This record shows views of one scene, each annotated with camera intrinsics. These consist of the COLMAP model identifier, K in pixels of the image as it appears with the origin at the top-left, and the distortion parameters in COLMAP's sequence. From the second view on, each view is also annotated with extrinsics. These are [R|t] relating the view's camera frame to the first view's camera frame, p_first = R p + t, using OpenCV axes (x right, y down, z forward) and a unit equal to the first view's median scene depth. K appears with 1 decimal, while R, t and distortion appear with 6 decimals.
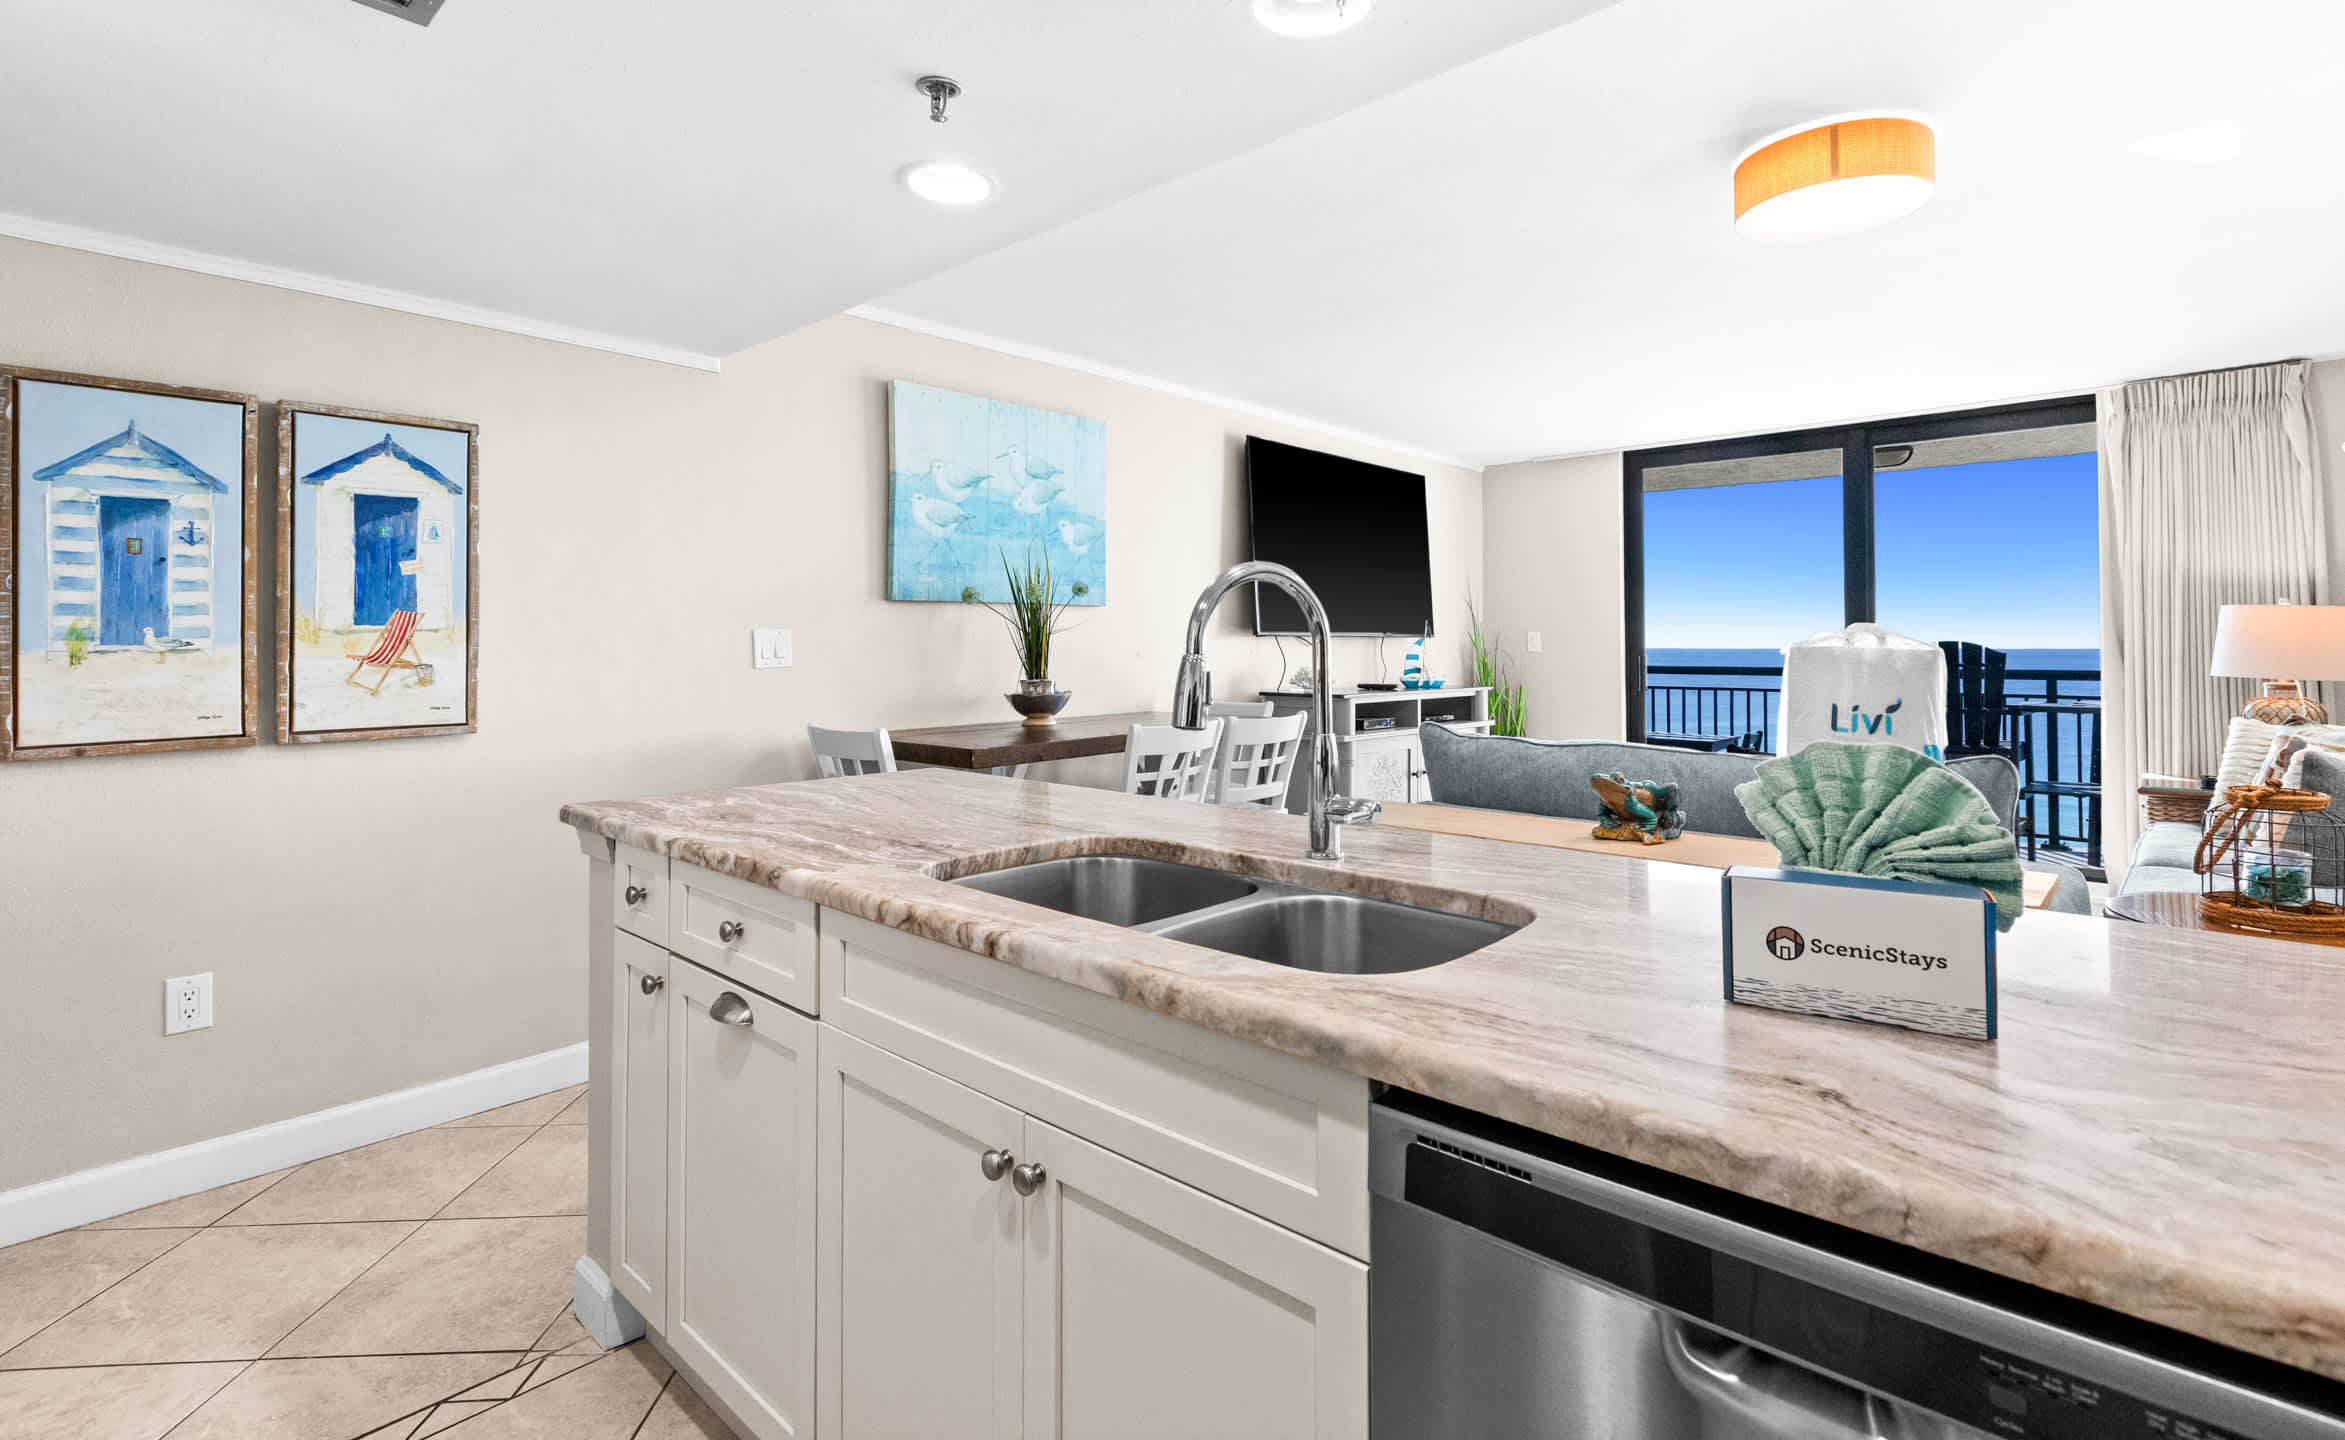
lens RADIAL K [[1088.9, 0, 1168.4], [0, 1088.9, 610.0], [0, 0, 1]] dist [-0.003462, -0.001151]
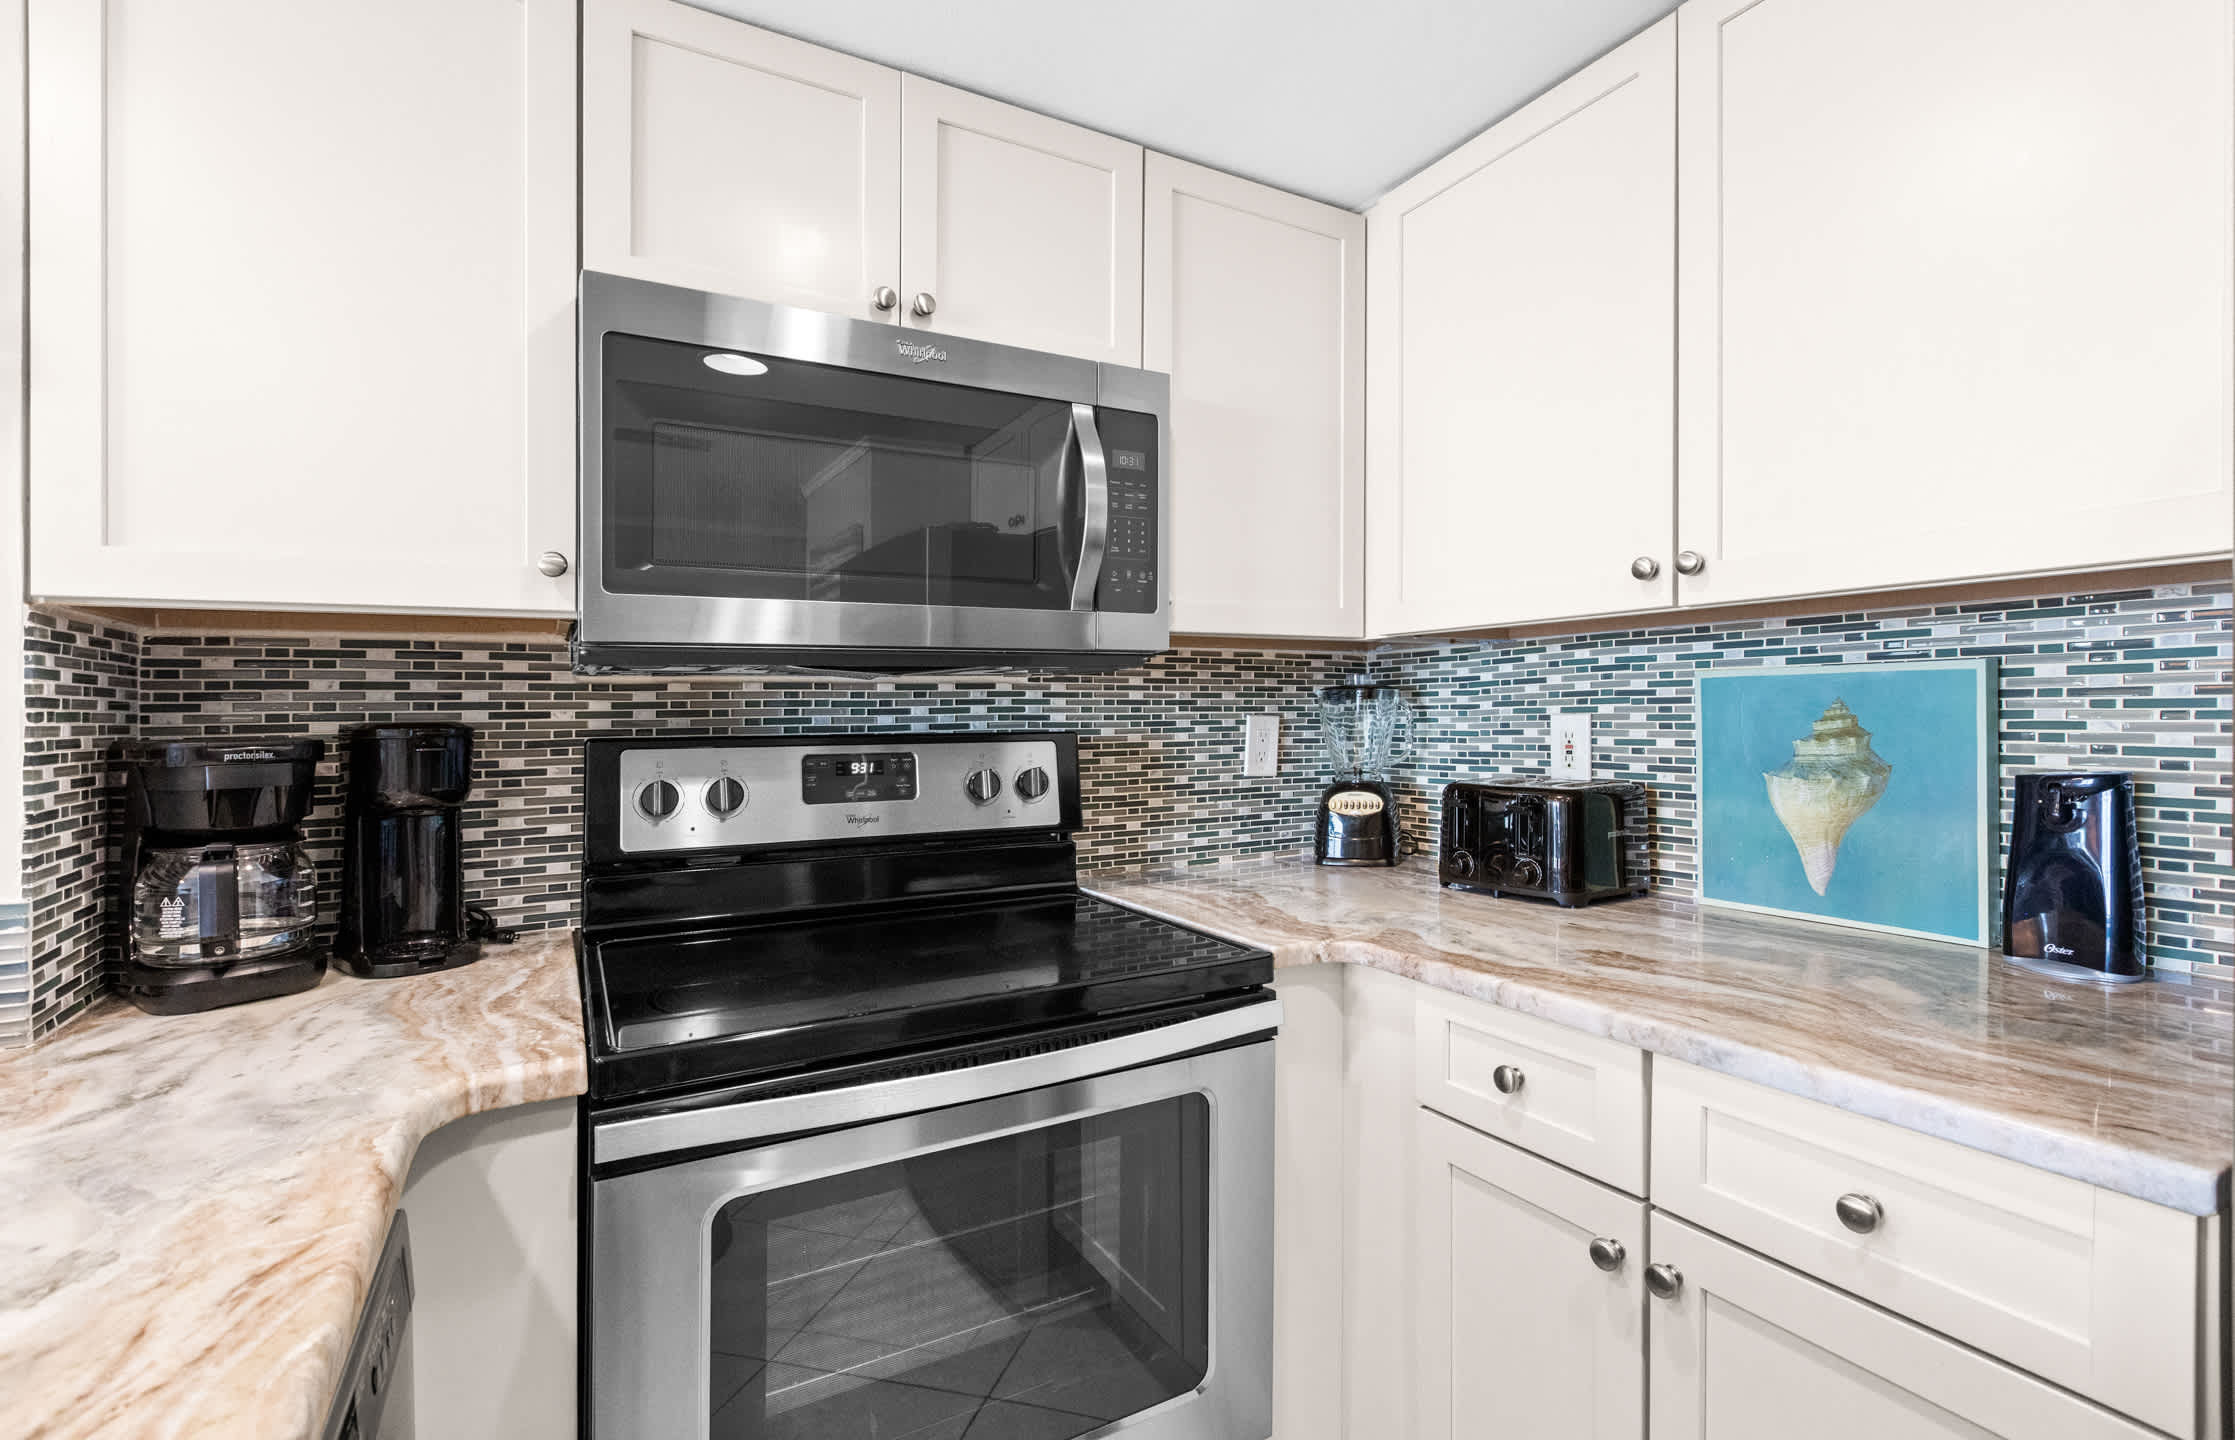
lens RADIAL K [[980.6, 0, 1129.3], [0, 980.6, 735.1], [0, 0, 1]] dist [0.002385, -0.000003]
pose [[-0.951915, 0.011767, 0.306137, -0.031341], [0.010380, 0.999927, -0.006159, 0.005182], [-0.306187, -0.002685, -0.951968, 0.206061]]
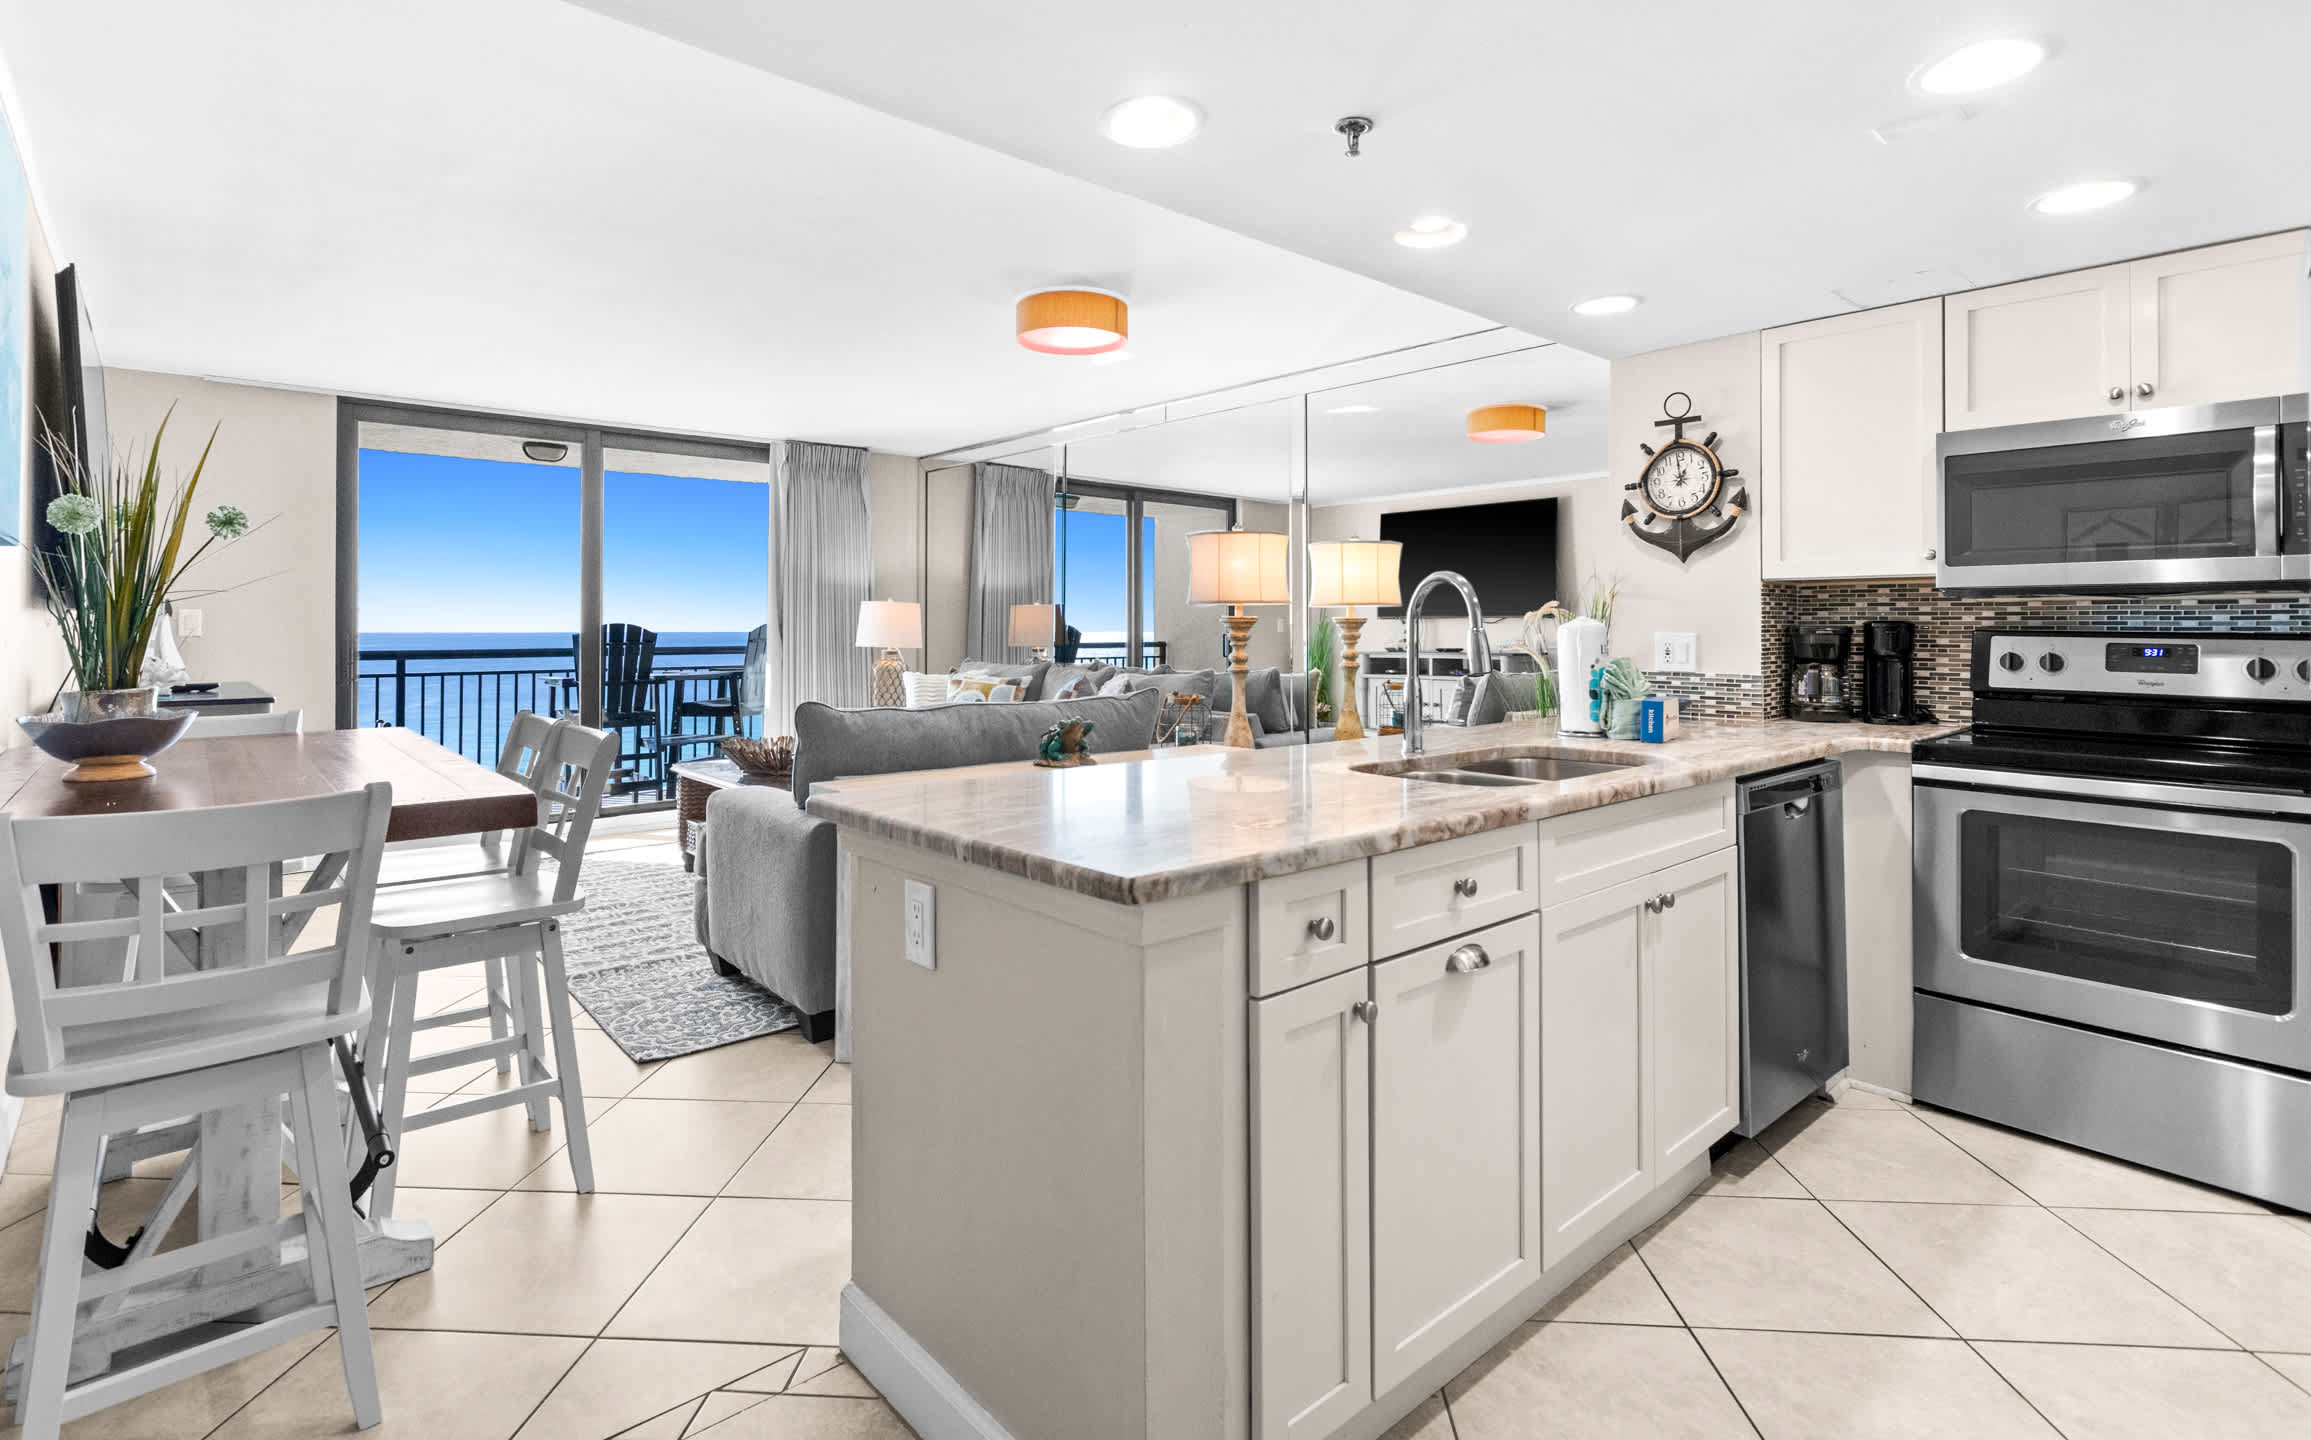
lens RADIAL K [[1105.1, 0, 1154.2], [0, 1105.1, 608.8], [0, 0, 1]] dist [0.016171, -0.000723]
pose [[0.088639, 0.017657, 0.995907, -0.530139], [-0.031337, 0.999397, -0.014930, 0.016183], [-0.995571, -0.029886, 0.089139, 0.423674]]
